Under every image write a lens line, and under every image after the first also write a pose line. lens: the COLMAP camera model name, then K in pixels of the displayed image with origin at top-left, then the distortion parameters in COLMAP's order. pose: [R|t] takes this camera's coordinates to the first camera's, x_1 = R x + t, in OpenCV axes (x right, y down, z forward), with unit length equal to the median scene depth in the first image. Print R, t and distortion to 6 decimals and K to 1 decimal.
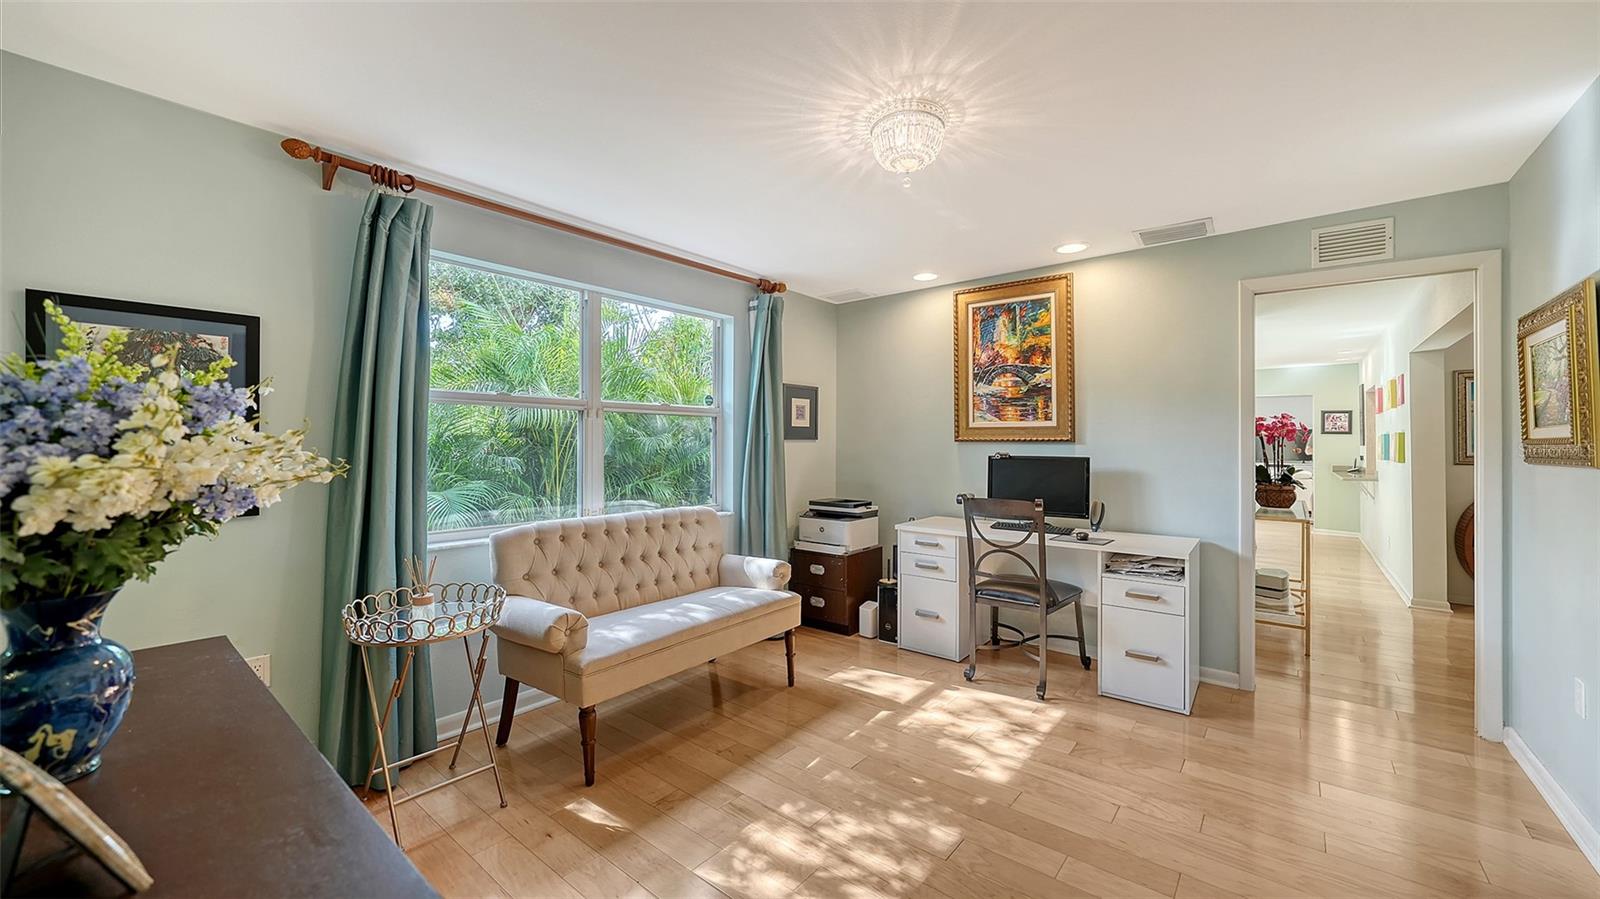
lens RADIAL K [[620.3, 0, 798.1], [0, 620.3, 440.4], [0, 0, 1]] dist [-0.014600, -0.000380]
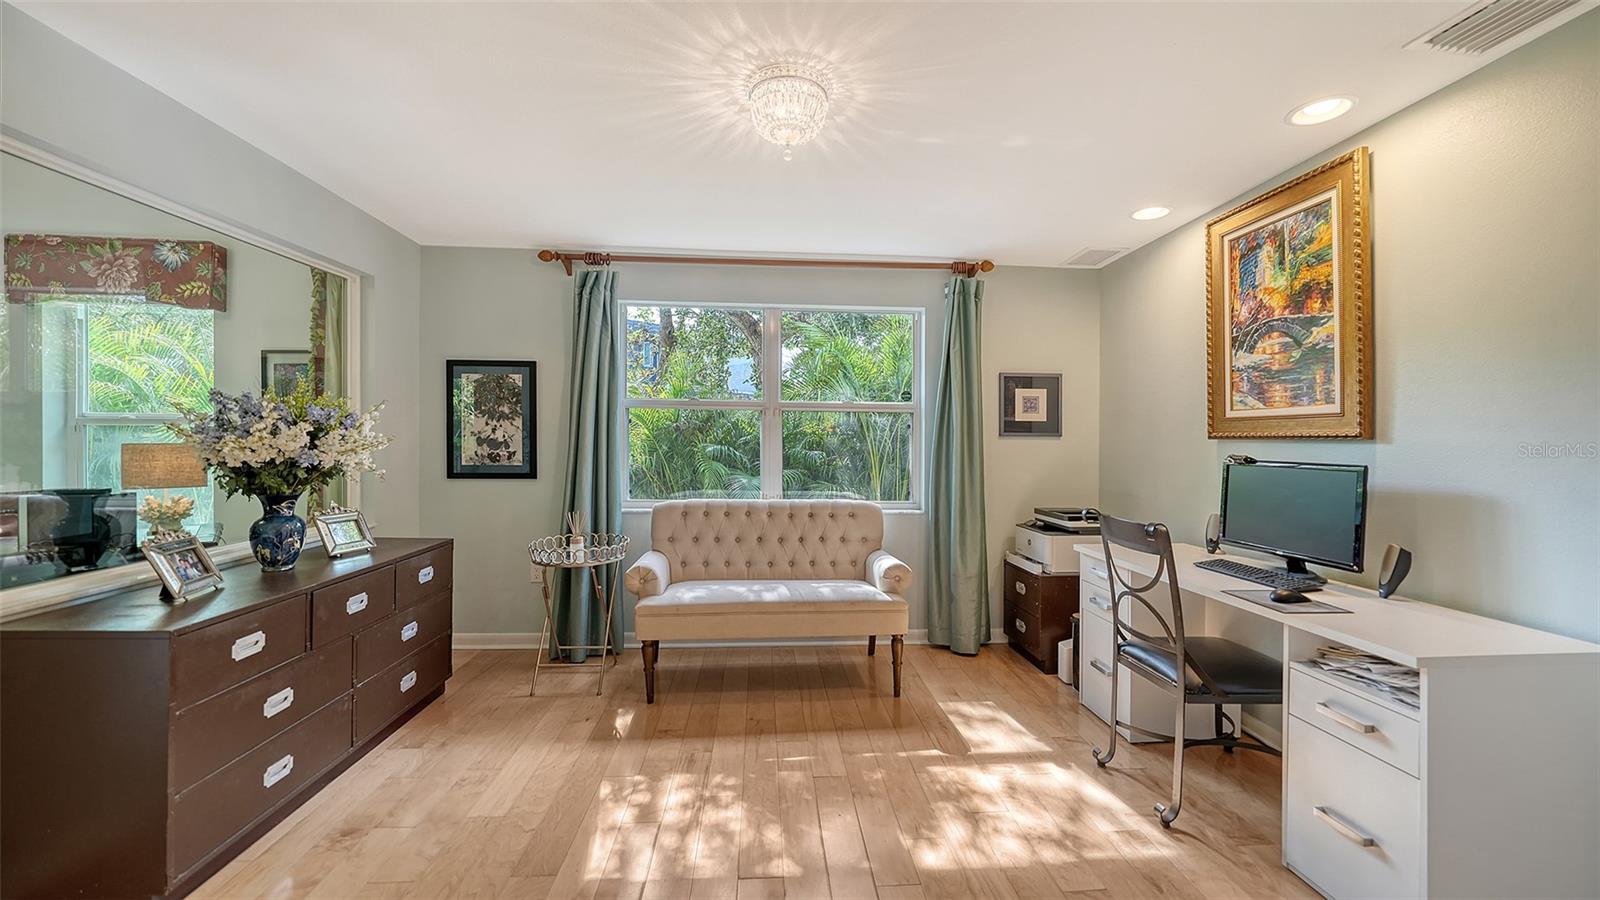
lens RADIAL K [[620.3, 0, 801.8], [0, 620.3, 441.7], [0, 0, 1]] dist [-0.014600, -0.000380]
pose [[0.679223, 0.006688, -0.733902, 0.503263], [-0.005569, 0.999977, 0.003959, 0.005465], [0.733911, 0.001399, 0.679244, 0.222342]]
